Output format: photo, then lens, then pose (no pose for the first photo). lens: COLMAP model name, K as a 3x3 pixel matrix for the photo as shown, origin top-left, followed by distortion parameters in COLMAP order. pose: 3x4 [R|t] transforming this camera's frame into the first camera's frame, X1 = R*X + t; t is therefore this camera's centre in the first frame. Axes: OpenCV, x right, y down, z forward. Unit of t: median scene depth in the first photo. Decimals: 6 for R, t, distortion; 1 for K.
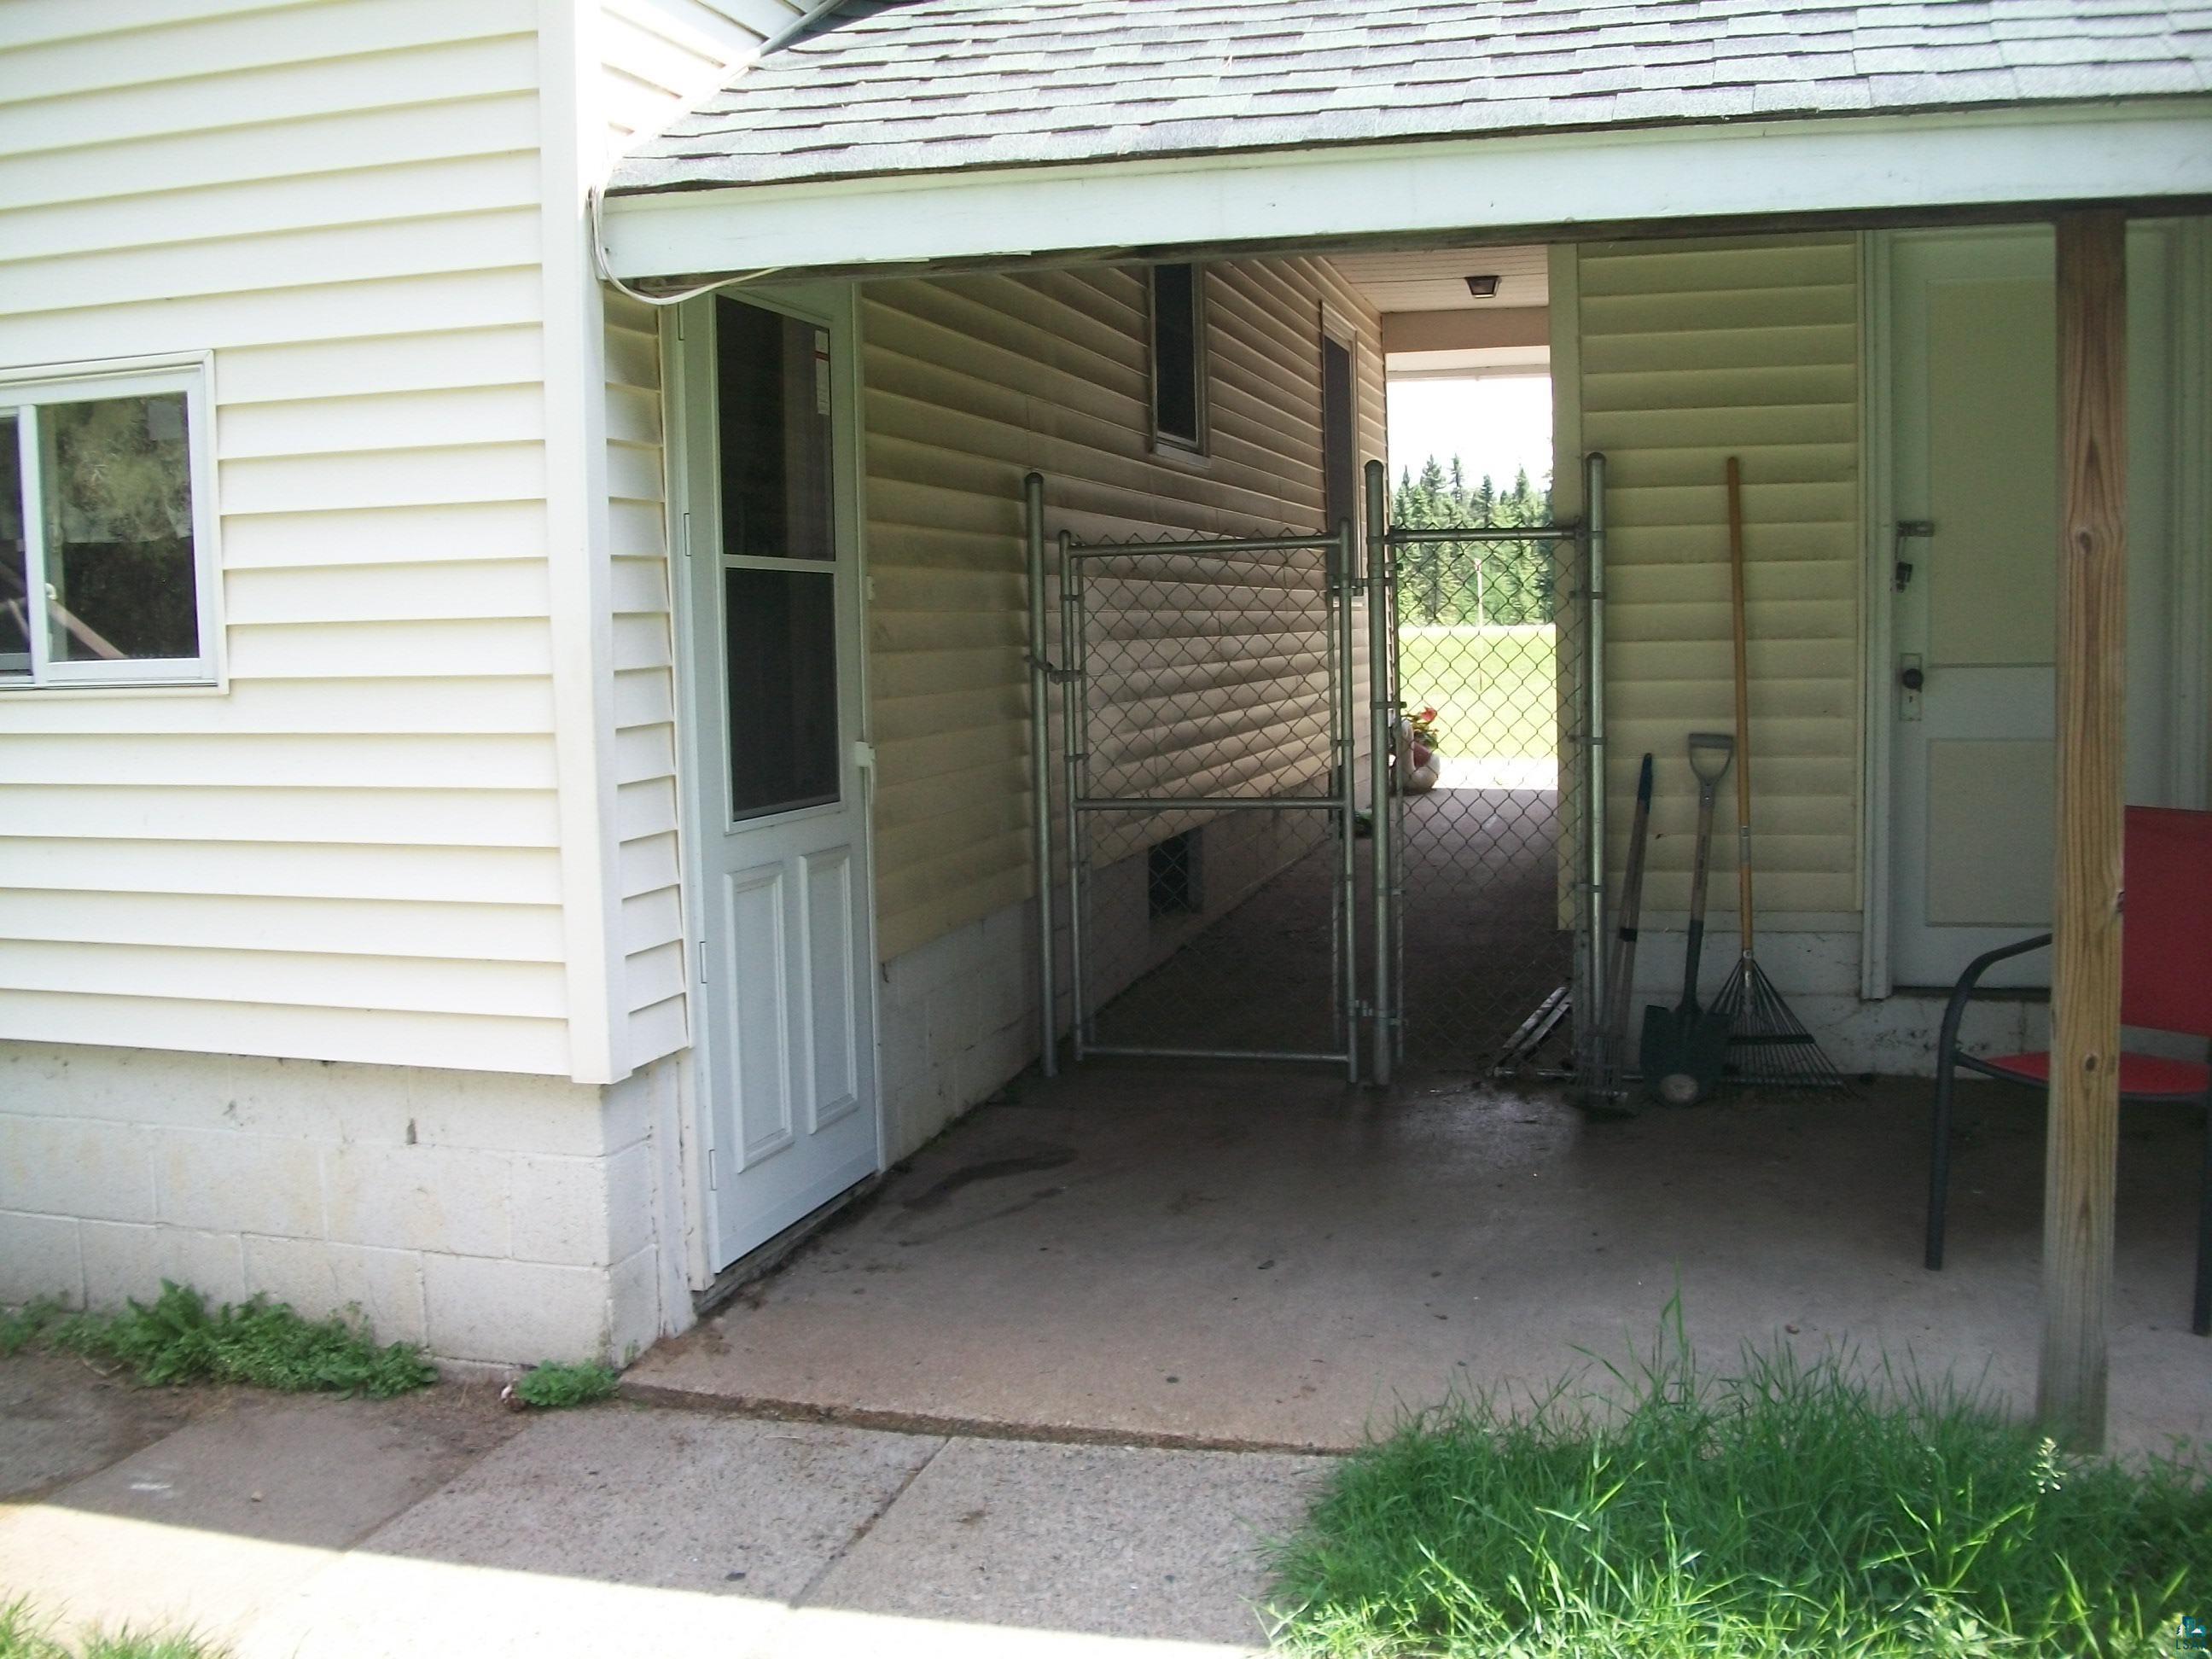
lens RADIAL K [[2118.8, 0, 1077.6], [0, 2118.8, 823.5], [0, 0, 1]] dist [-0.139636, 0.077515]
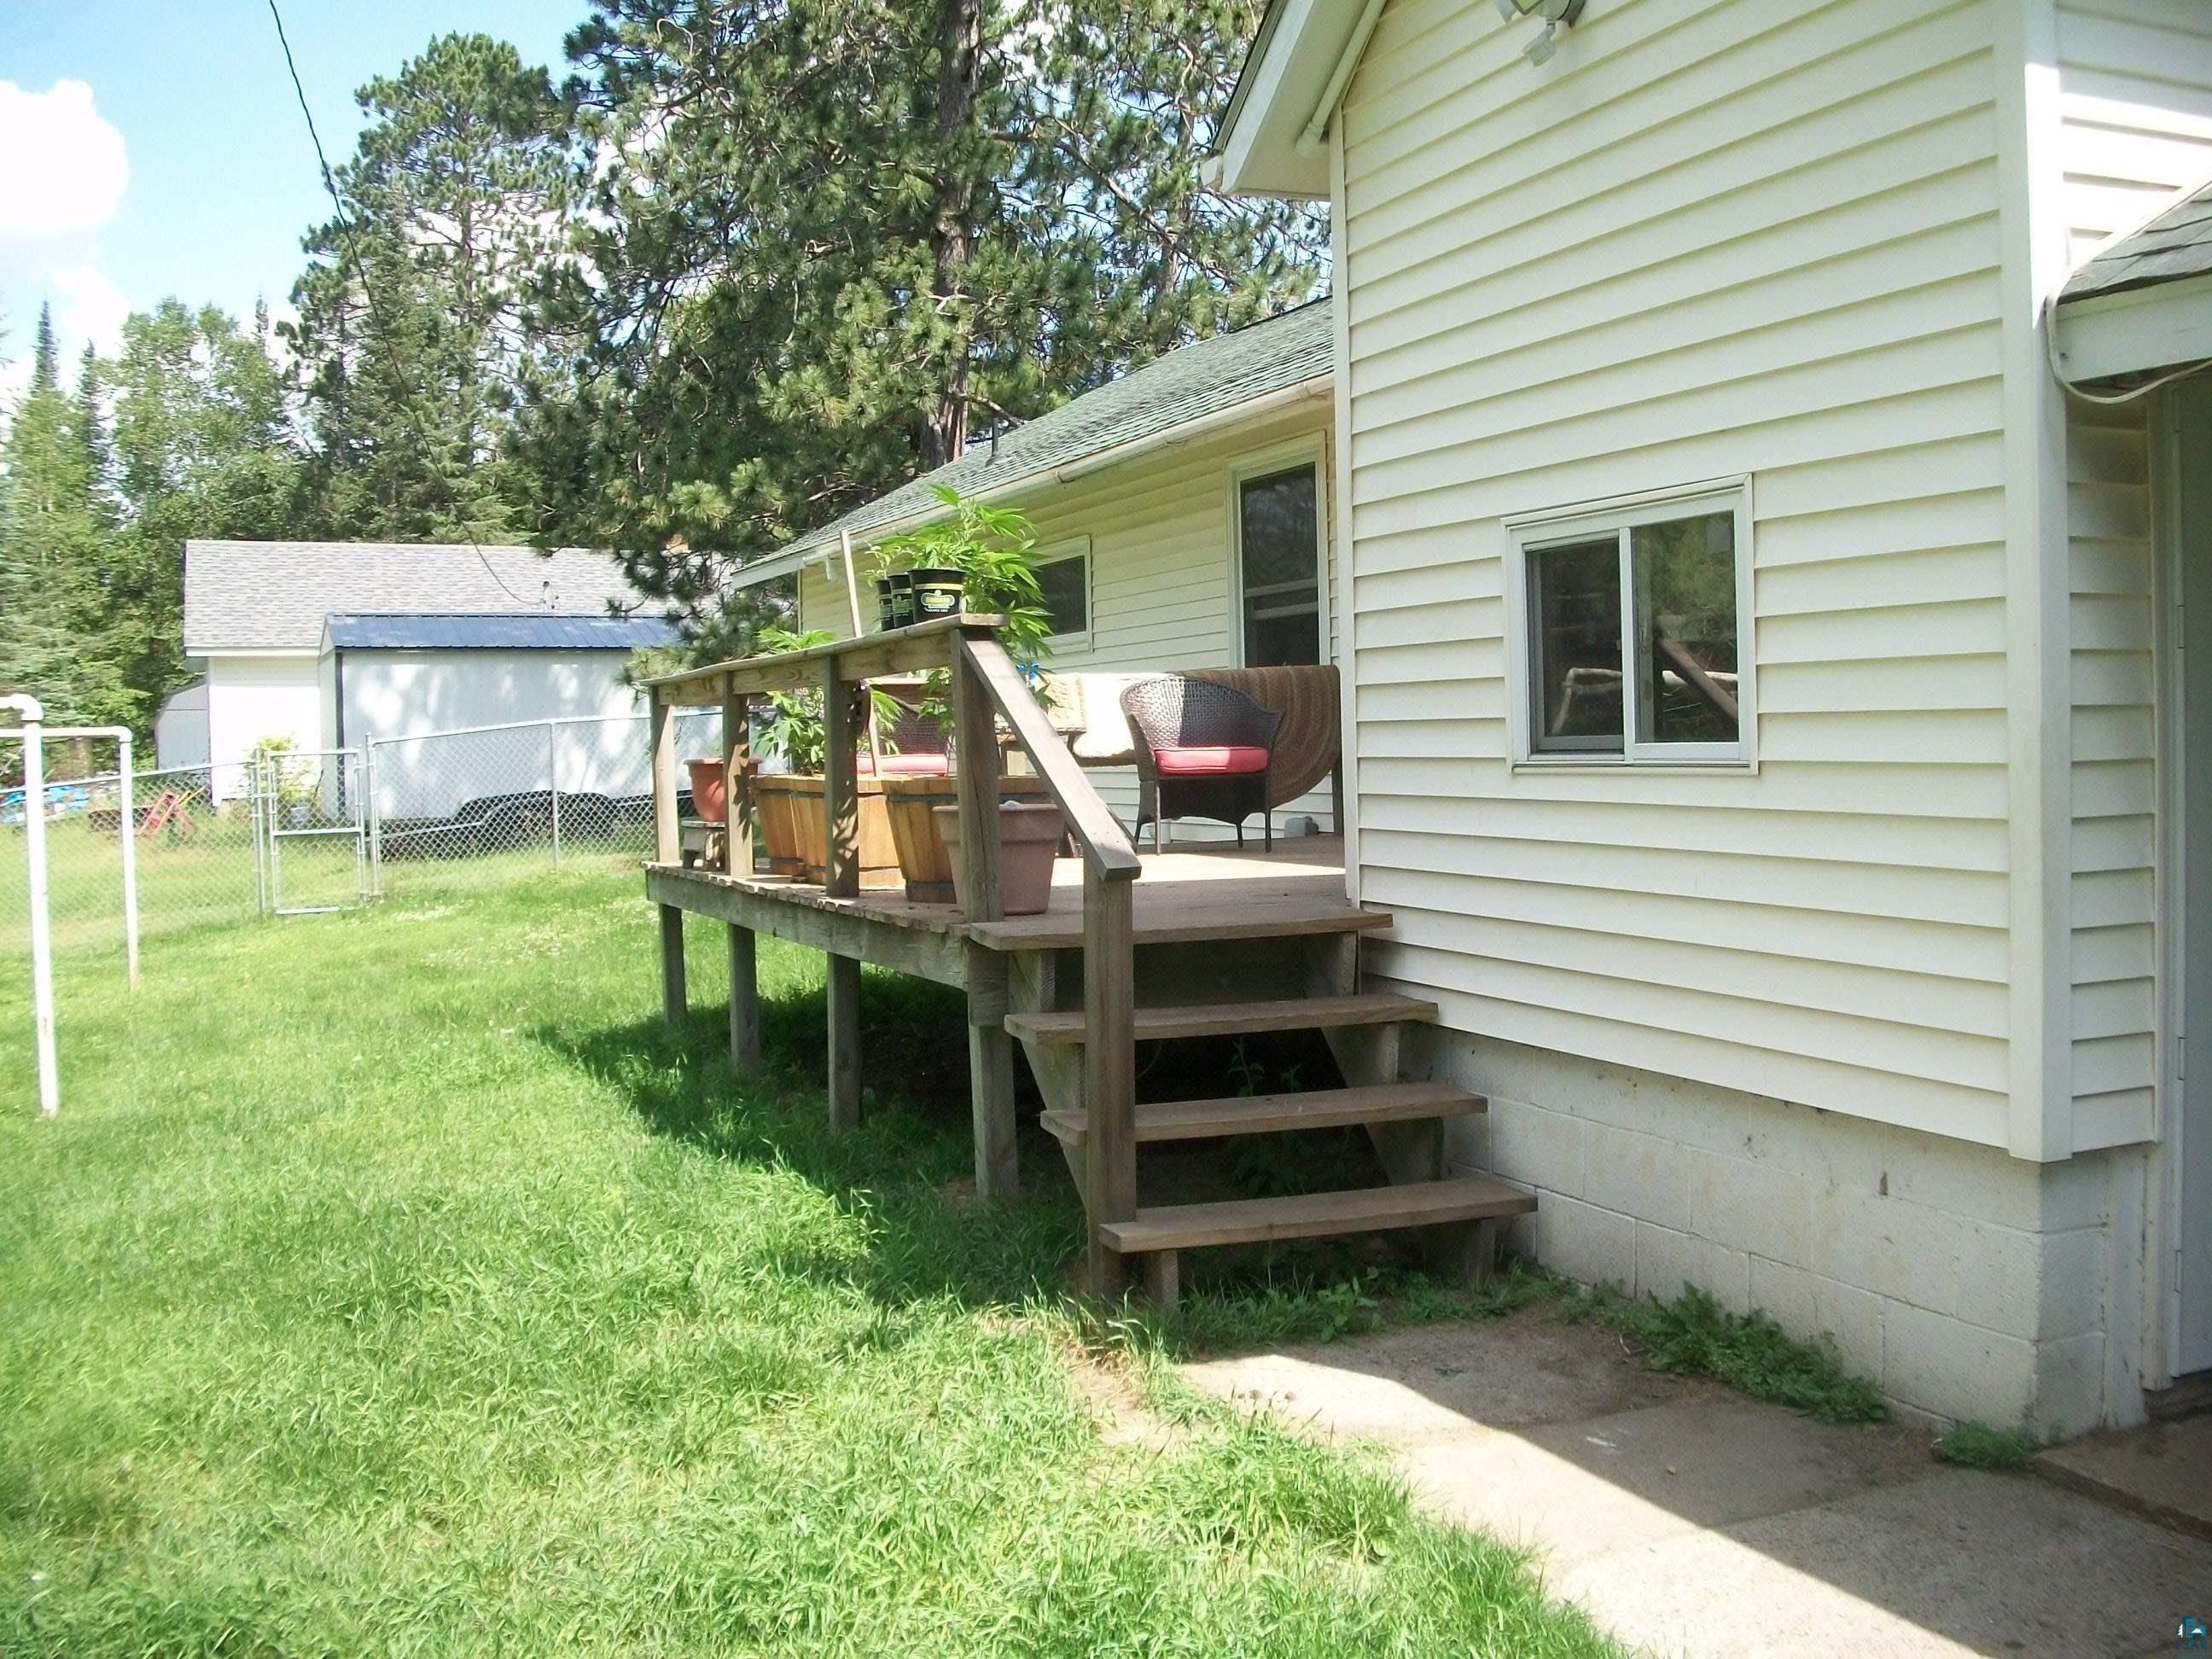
lens RADIAL K [[2118.8, 0, 1077.6], [0, 2118.8, 823.5], [0, 0, 1]] dist [-0.139636, 0.077515]
pose [[0.629116, 0.036010, -0.776477, 0.244236], [-0.063832, 0.997946, -0.005437, -0.005641], [0.774686, 0.052985, 0.630122, -0.007966]]
